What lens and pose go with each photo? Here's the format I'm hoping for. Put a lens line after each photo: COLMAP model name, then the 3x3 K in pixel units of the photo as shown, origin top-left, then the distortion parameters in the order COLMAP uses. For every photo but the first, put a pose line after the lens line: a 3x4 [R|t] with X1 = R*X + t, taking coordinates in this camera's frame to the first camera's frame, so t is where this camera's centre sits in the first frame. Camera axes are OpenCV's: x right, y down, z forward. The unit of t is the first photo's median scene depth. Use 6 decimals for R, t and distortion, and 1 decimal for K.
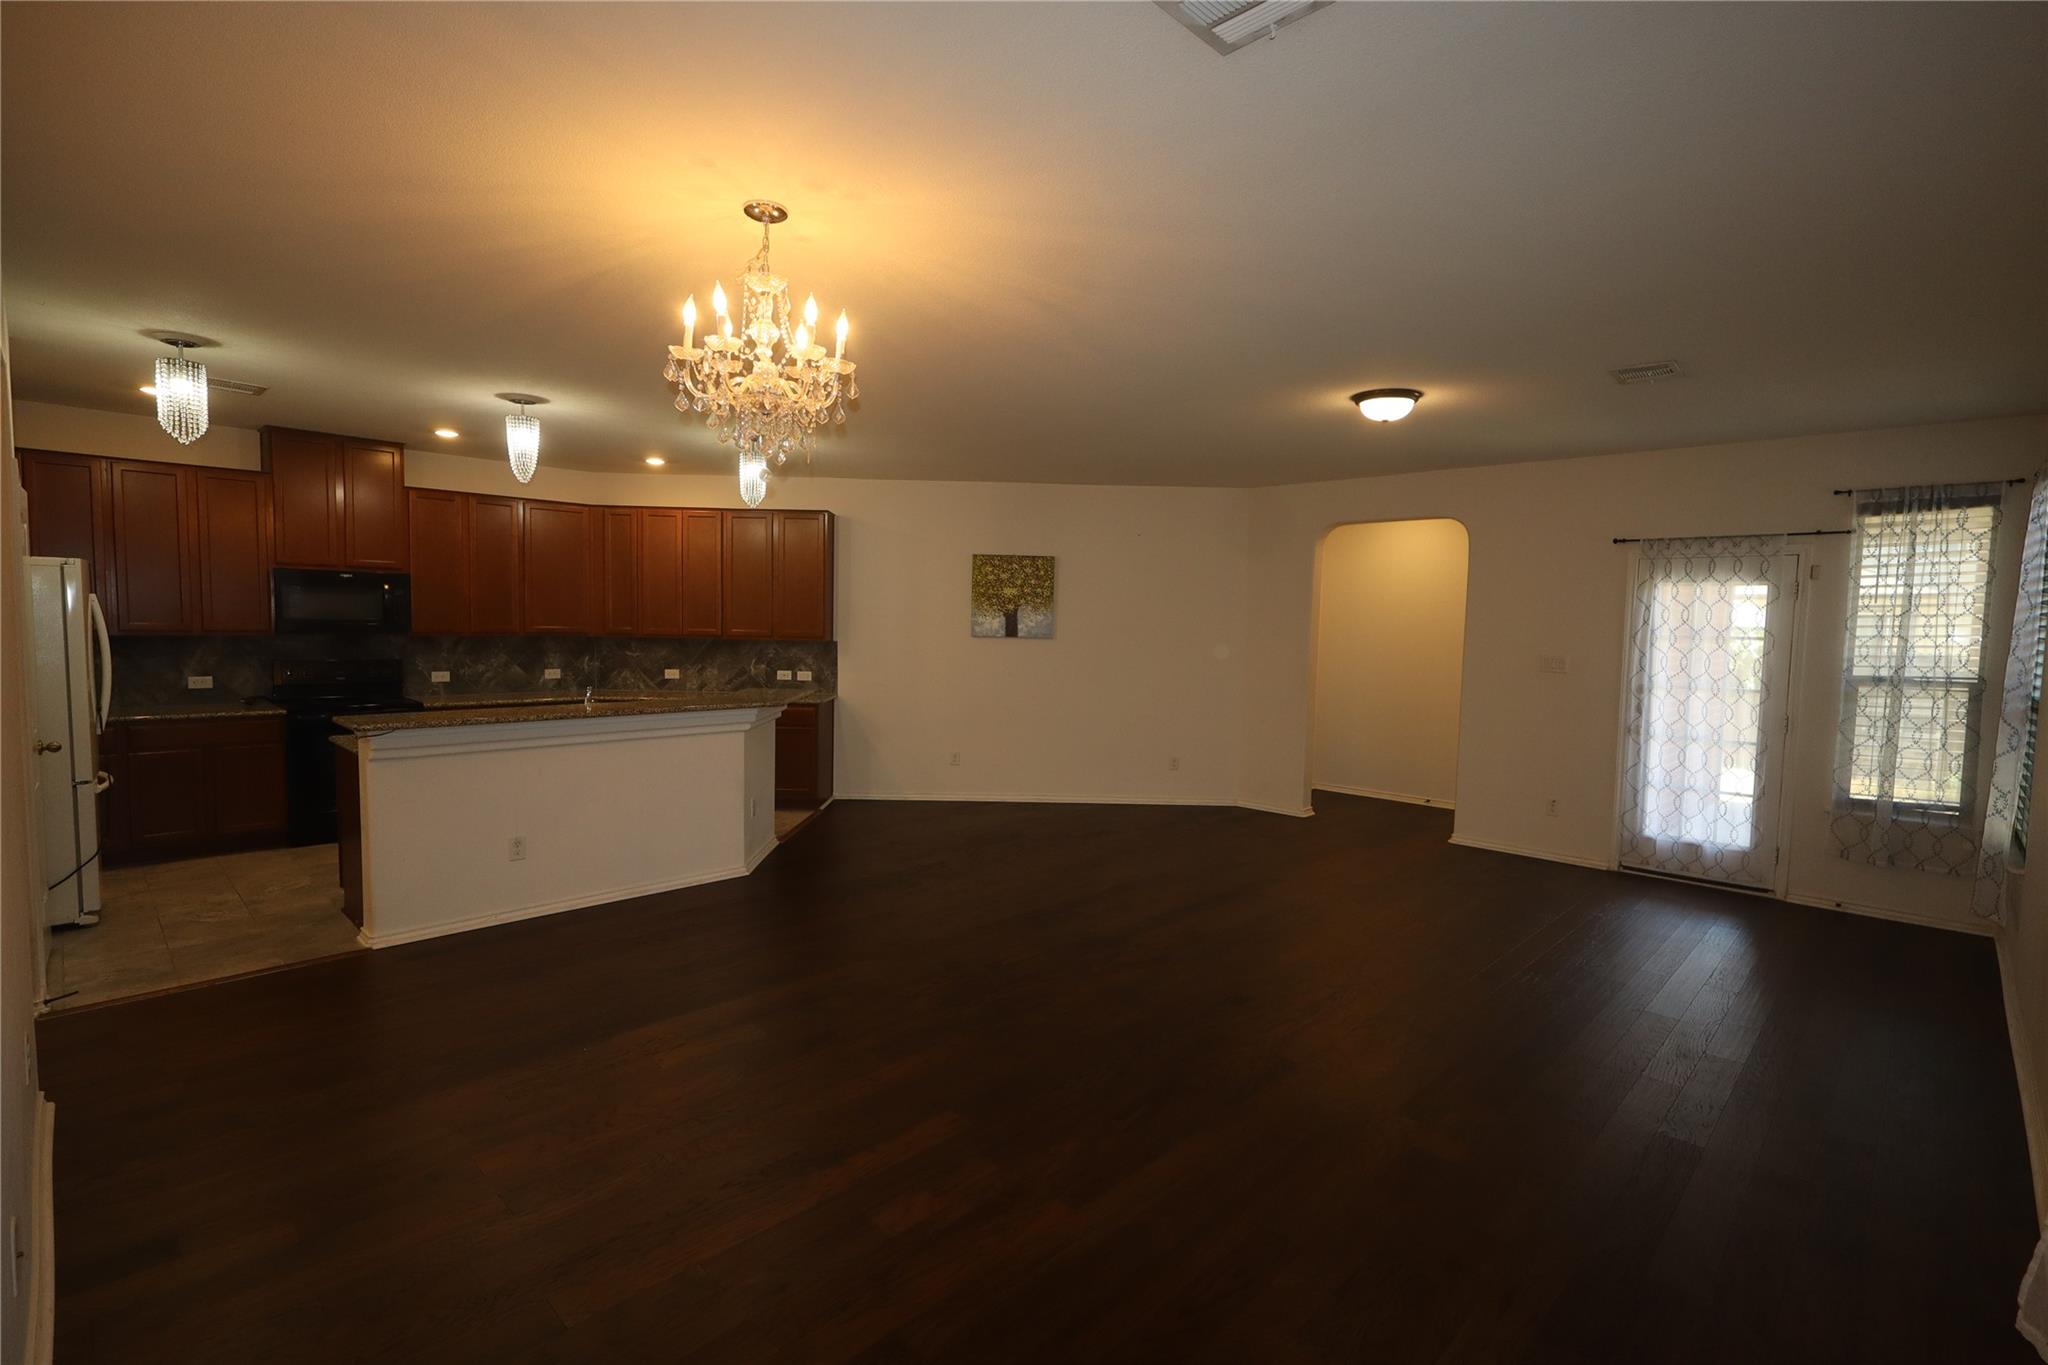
lens RADIAL K [[948.2, 0, 1029.3], [0, 948.2, 679.8], [0, 0, 1]] dist [-0.000208, 0.002020]
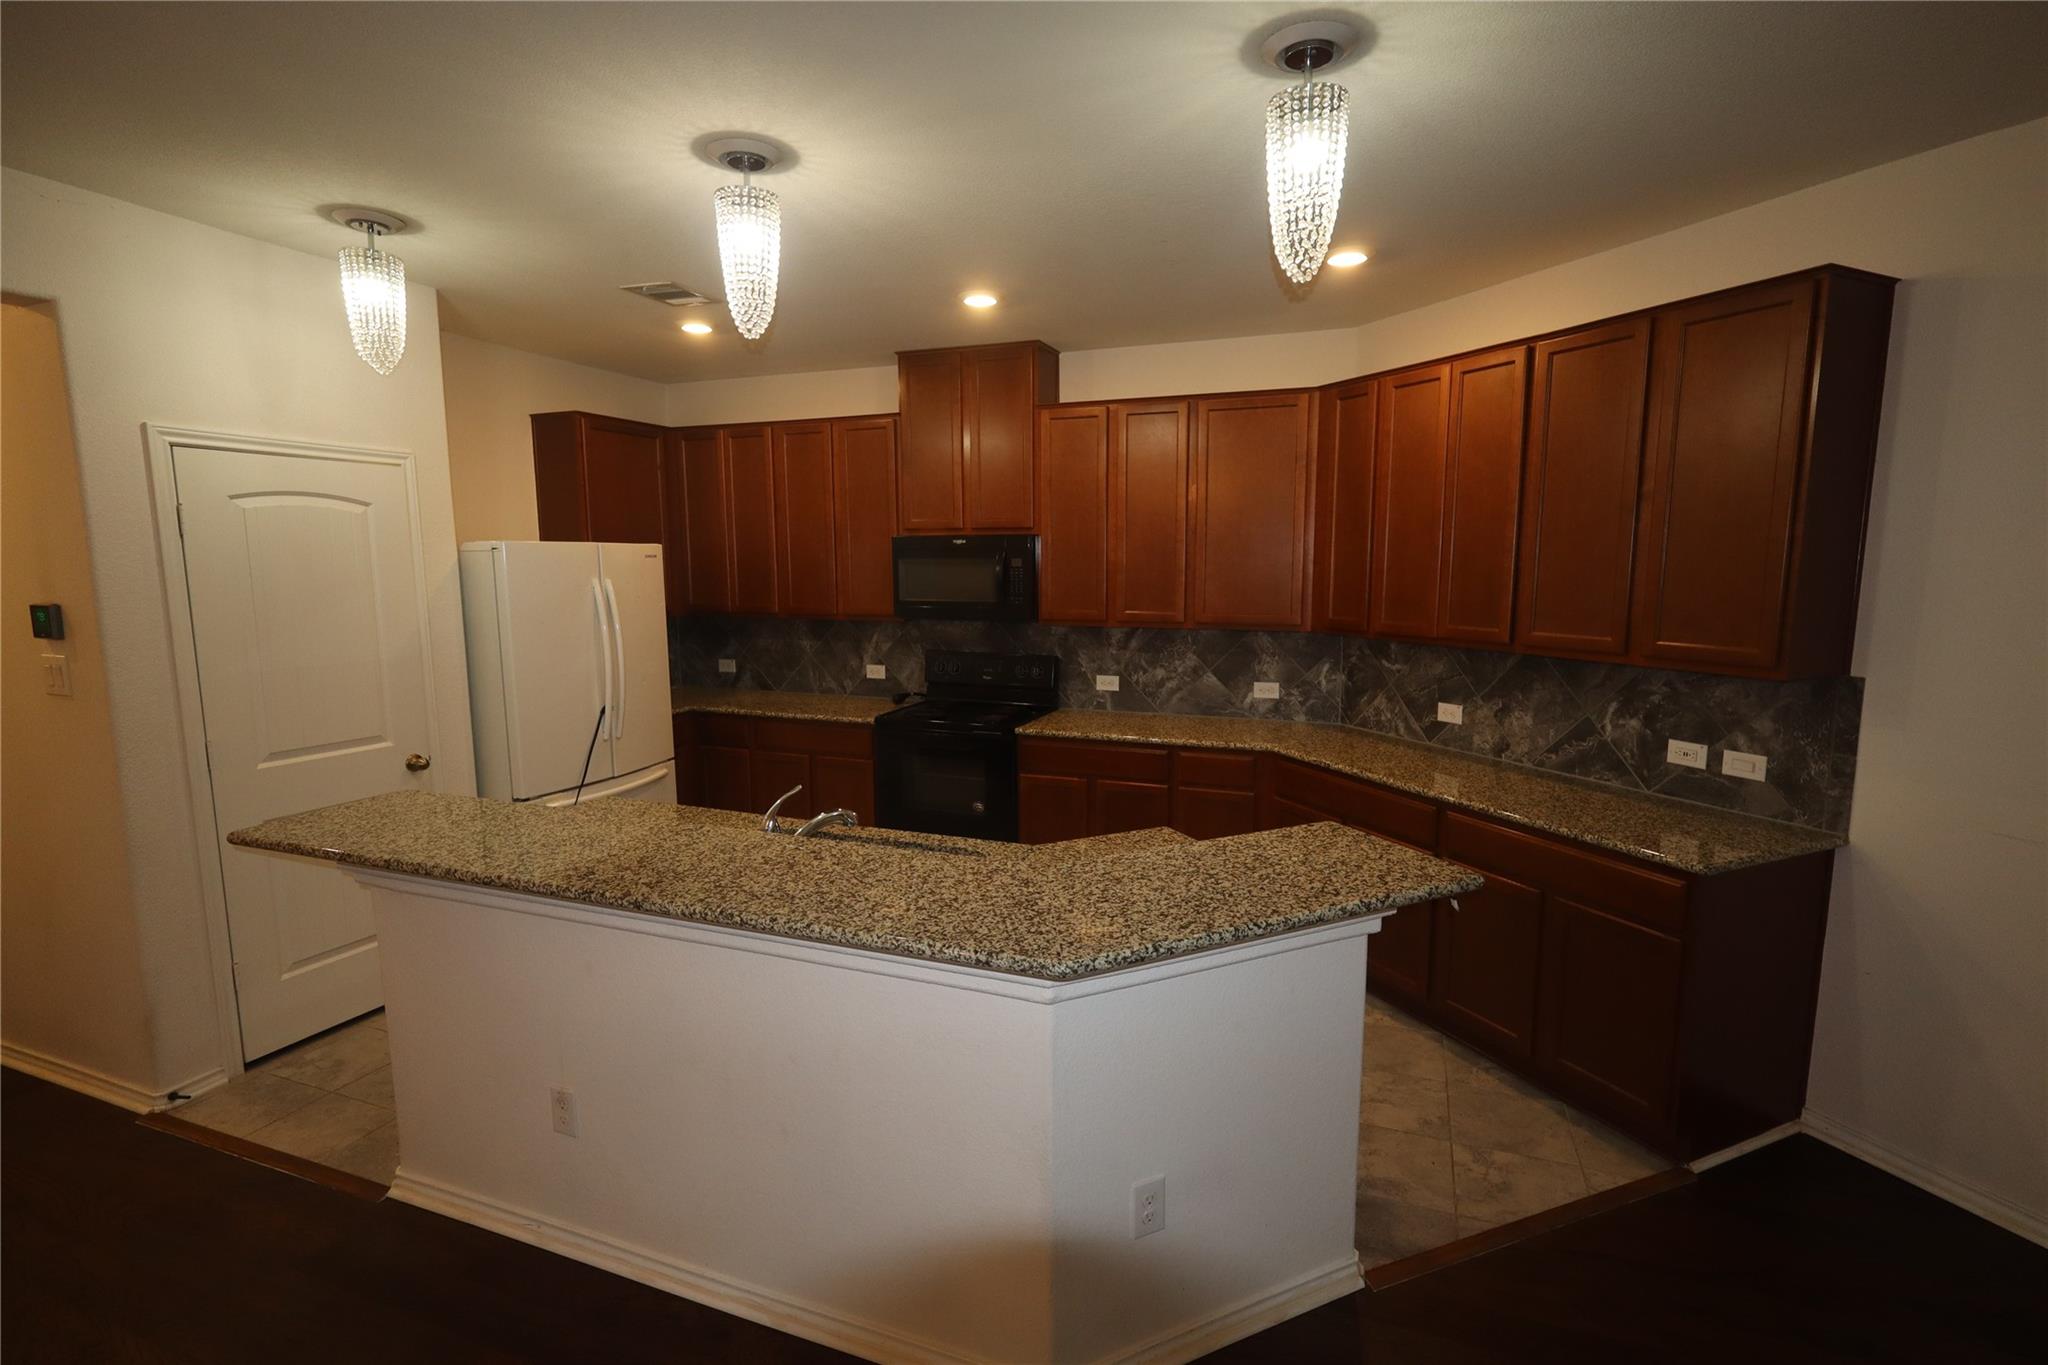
lens RADIAL K [[948.2, 0, 1027.5], [0, 948.2, 680.1], [0, 0, 1]] dist [-0.000208, 0.002020]
pose [[0.389344, 0.096418, -0.916032, -0.018821], [-0.046400, 0.995297, 0.085039, -0.063582], [0.919923, 0.009394, 0.391986, 0.710785]]
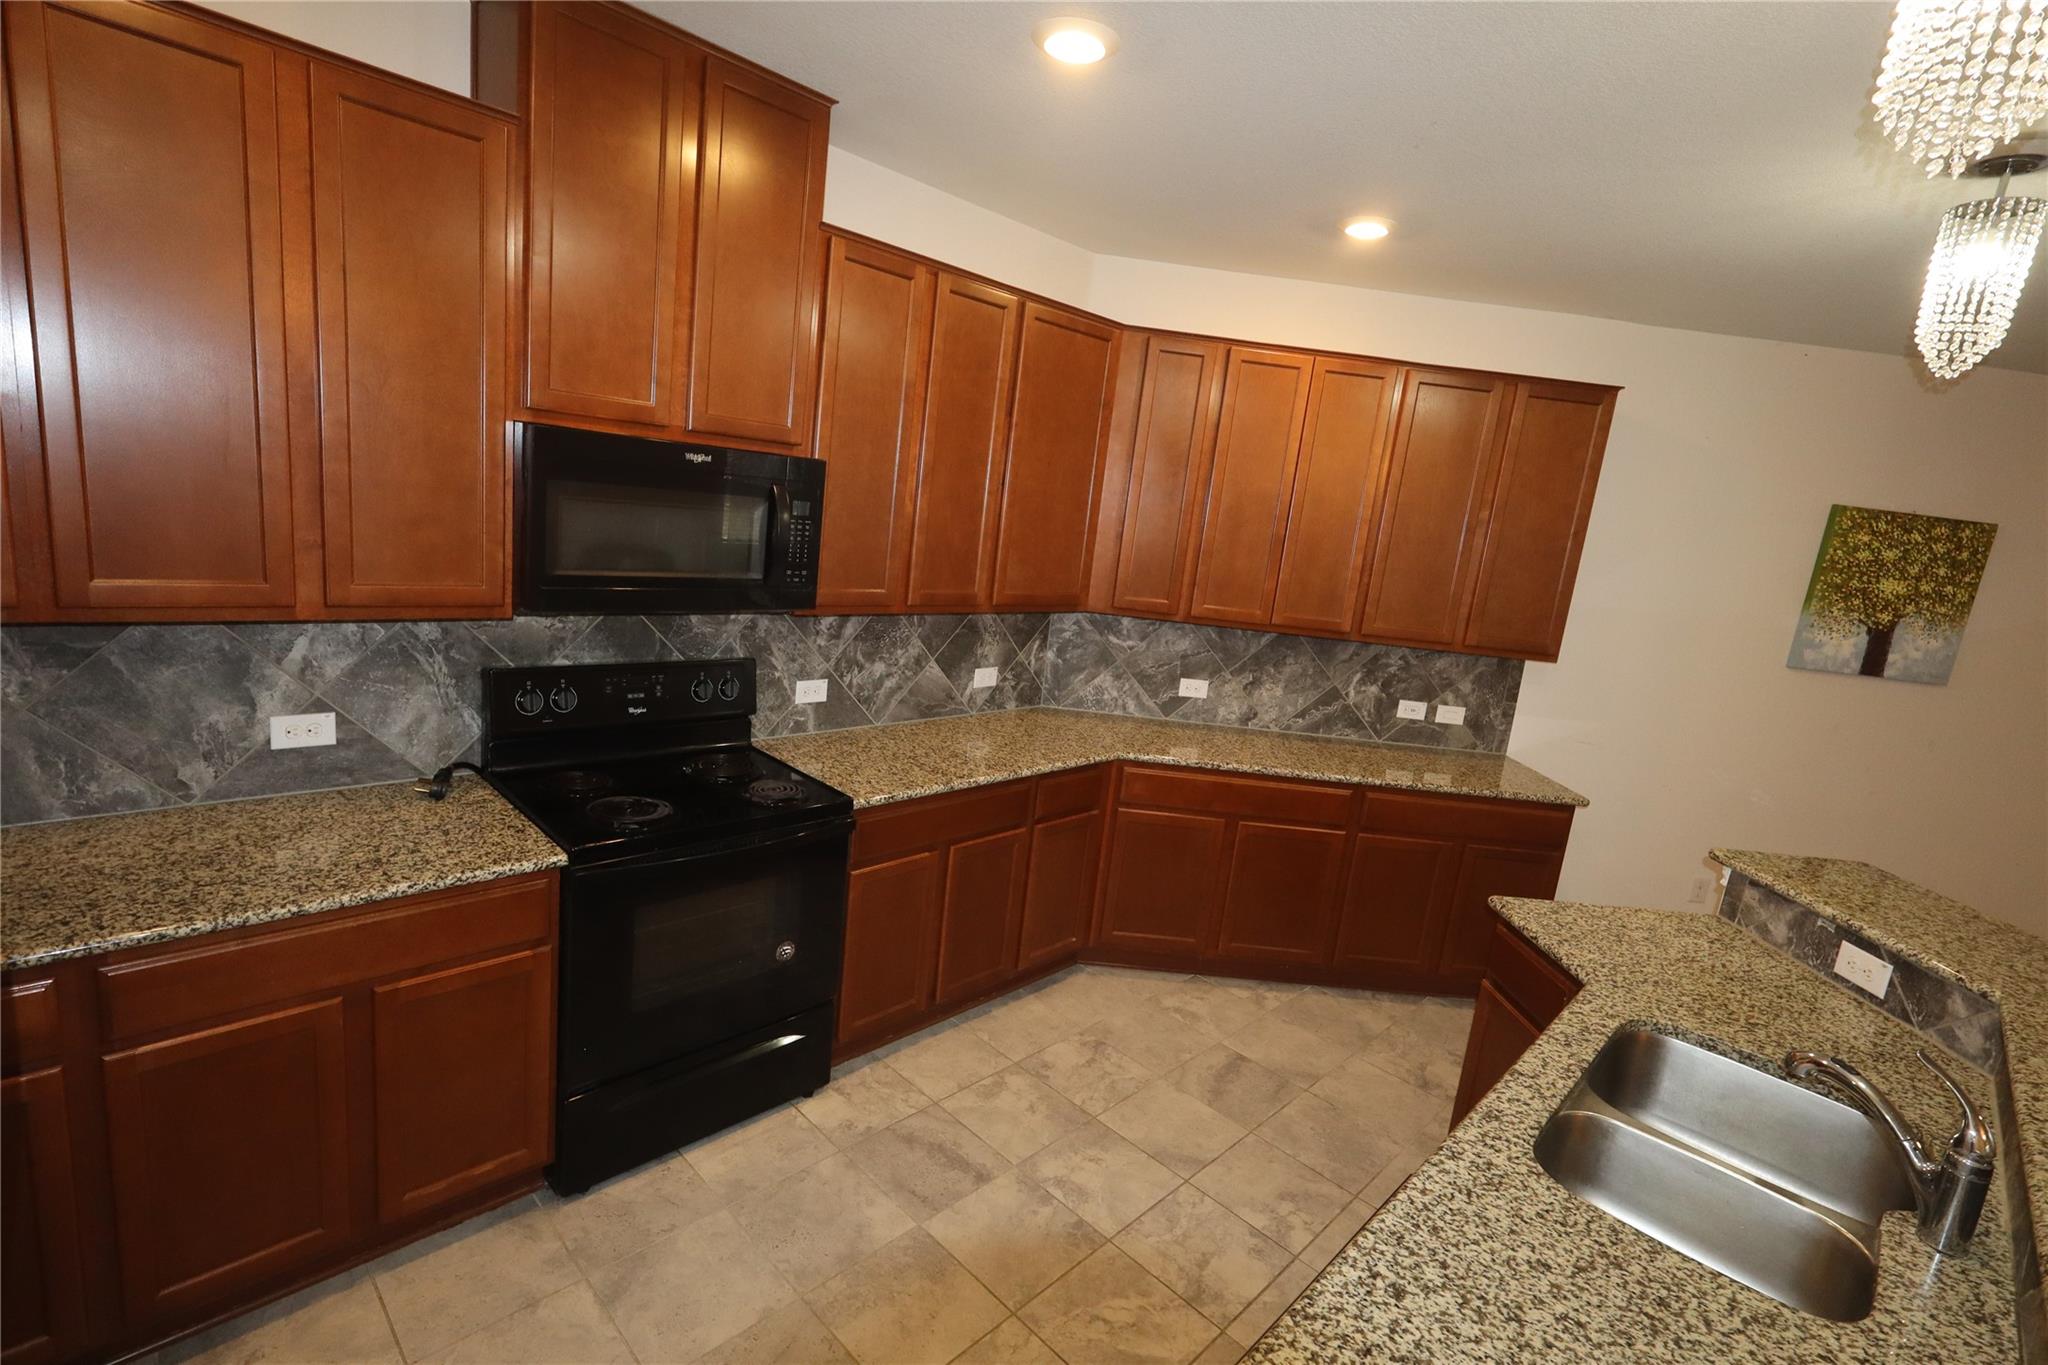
lens RADIAL K [[948.2, 0, 1032.8], [0, 948.2, 676.5], [0, 0, 1]] dist [-0.000208, 0.002020]
pose [[0.995803, 0.089391, 0.019616, -0.551420], [-0.091132, 0.988230, 0.122866, -0.077505], [-0.008402, -0.124138, 0.992229, 0.585563]]
